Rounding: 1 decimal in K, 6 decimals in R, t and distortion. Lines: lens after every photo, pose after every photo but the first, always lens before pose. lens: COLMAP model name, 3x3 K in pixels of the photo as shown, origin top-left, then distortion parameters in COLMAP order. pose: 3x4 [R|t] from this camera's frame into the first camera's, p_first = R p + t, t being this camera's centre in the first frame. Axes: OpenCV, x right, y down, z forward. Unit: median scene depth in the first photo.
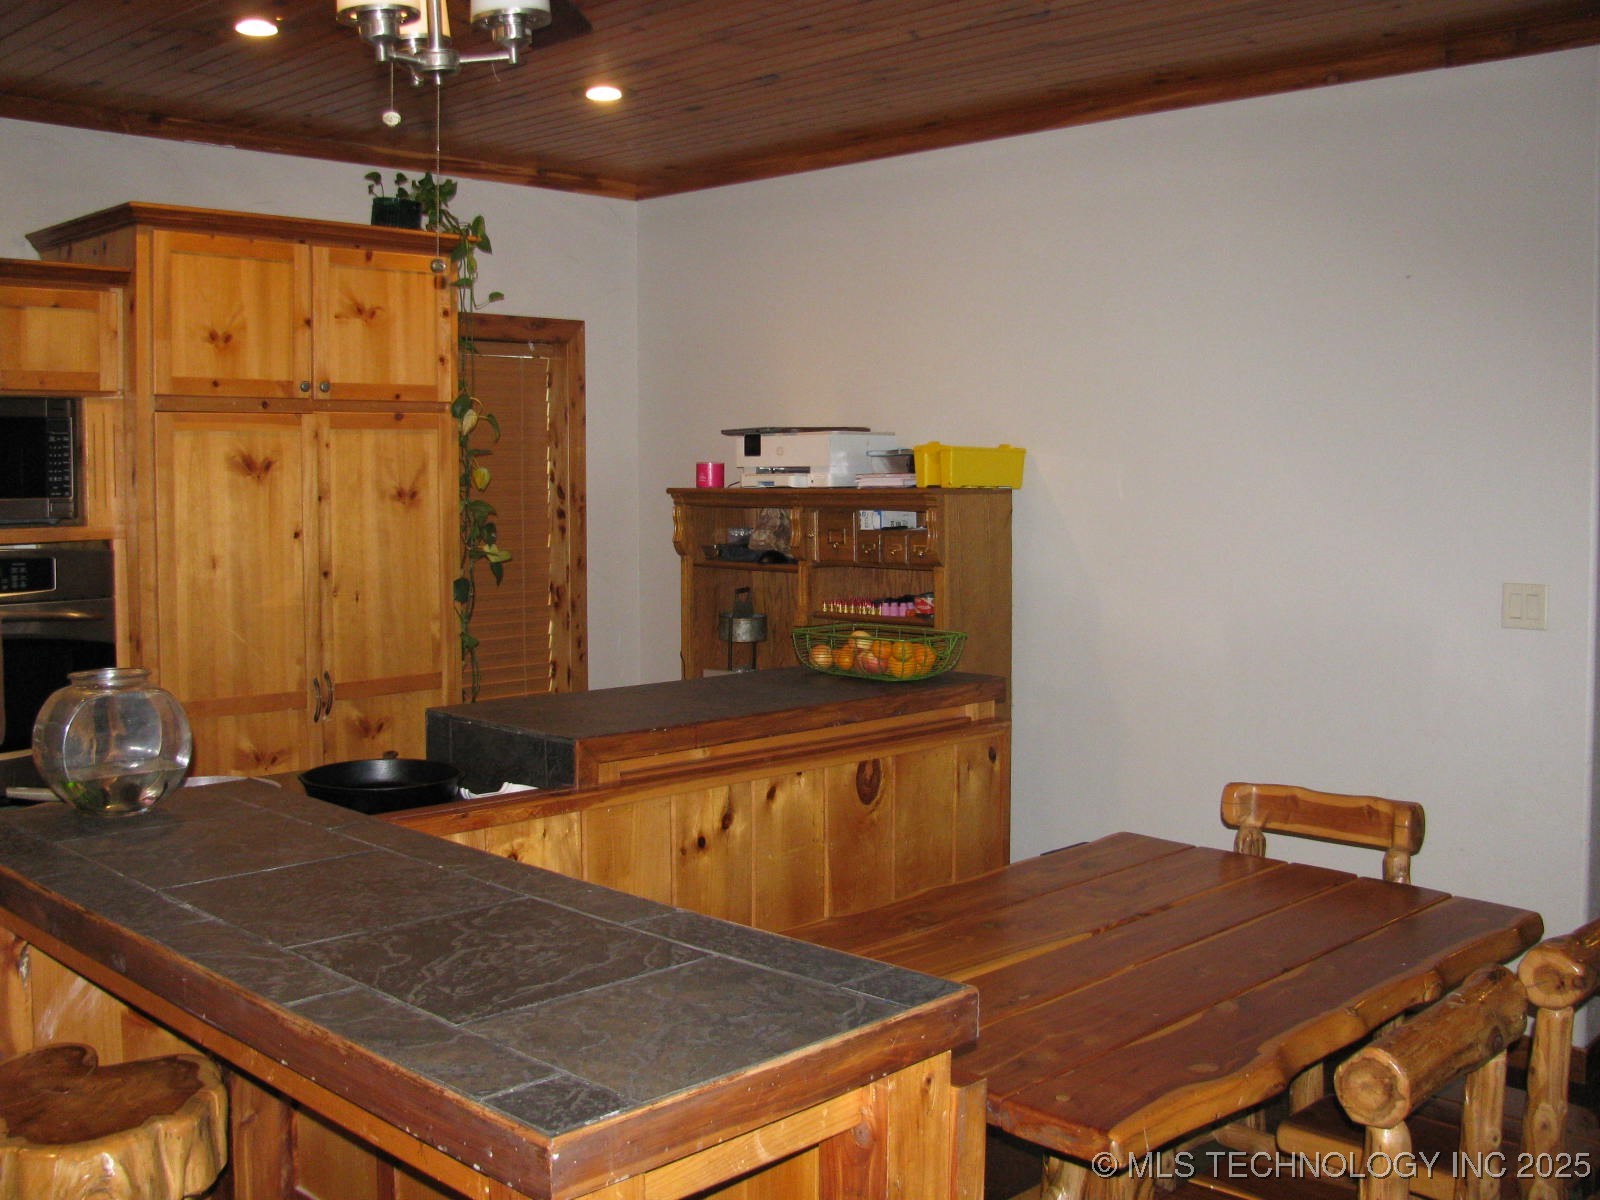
lens RADIAL K [[1675.8, 0, 776.7], [0, 1675.8, 569.0], [0, 0, 1]] dist [-0.216613, 0.274258]
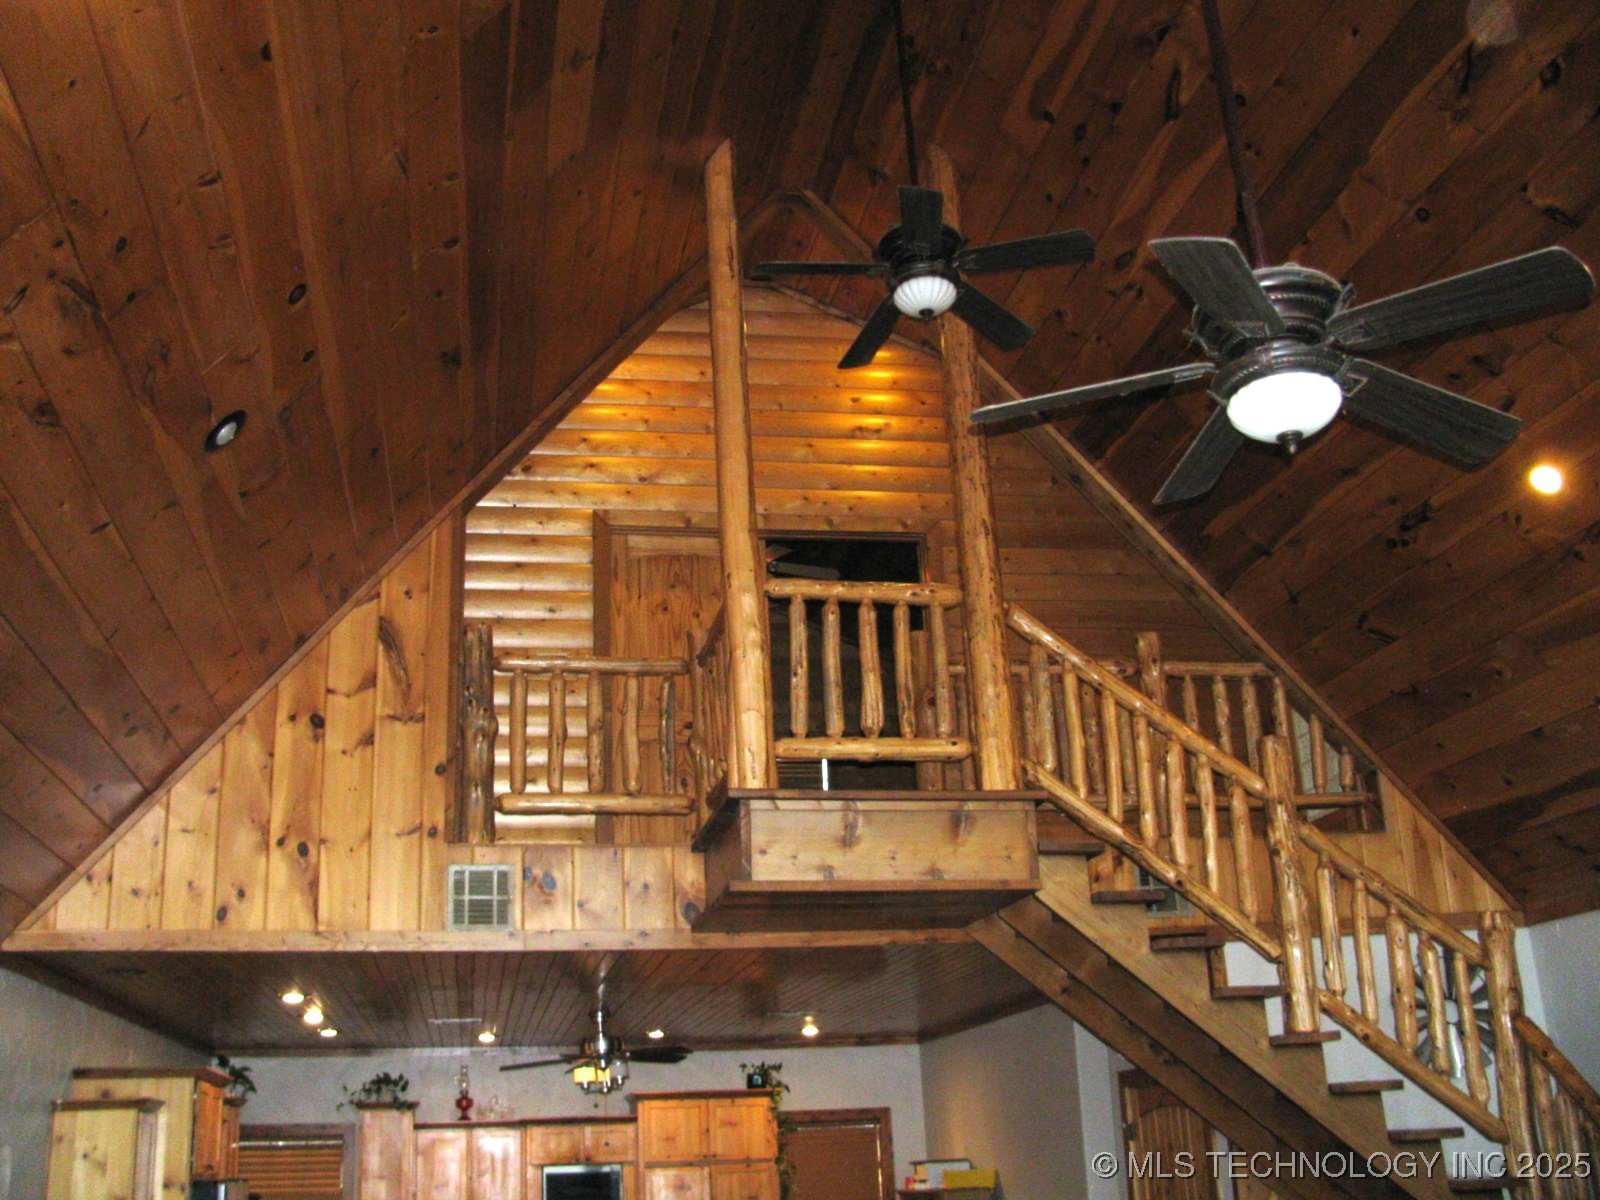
lens RADIAL K [[1675.8, 0, 776.7], [0, 1675.8, 569.0], [0, 0, 1]] dist [-0.216613, 0.274258]
pose [[0.821307, -0.220963, -0.525956, 1.267364], [0.002274, 0.923205, -0.384301, 0.025334], [0.570482, 0.314433, 0.758737, -1.097268]]
